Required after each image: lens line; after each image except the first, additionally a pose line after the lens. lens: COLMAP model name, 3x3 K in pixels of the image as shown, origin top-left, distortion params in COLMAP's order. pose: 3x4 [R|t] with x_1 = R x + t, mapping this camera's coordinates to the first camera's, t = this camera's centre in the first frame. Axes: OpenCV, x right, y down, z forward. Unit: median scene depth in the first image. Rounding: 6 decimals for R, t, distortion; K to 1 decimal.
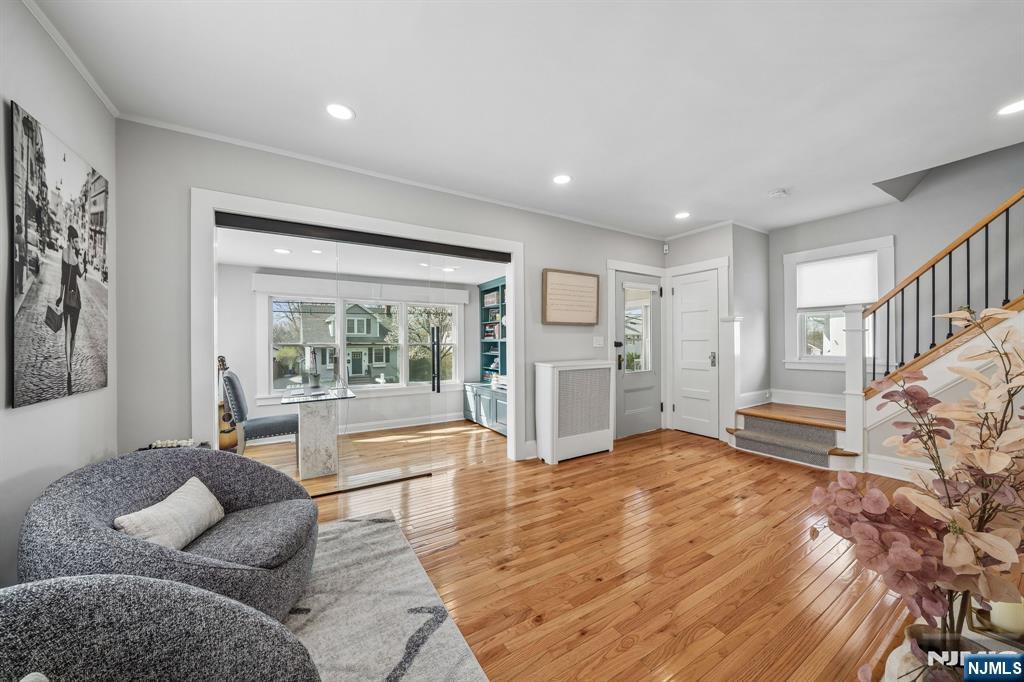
lens RADIAL K [[356.2, 0, 513.2], [0, 356.2, 343.3], [0, 0, 1]] dist [-0.007928, 0.001124]
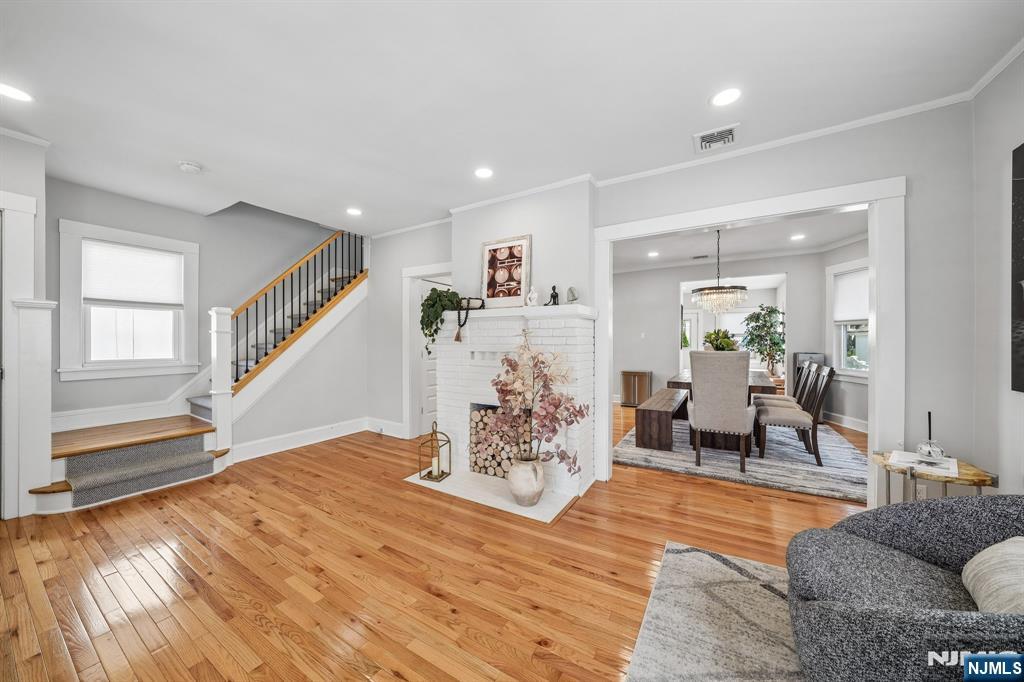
lens RADIAL K [[356.2, 0, 506.8], [0, 356.2, 339.3], [0, 0, 1]] dist [-0.007928, 0.001124]
pose [[-0.440532, 0.012612, 0.897648, -0.341819], [0.007924, 0.999917, -0.010161, 0.002598], [-0.897702, 0.002637, -0.440595, 0.708471]]
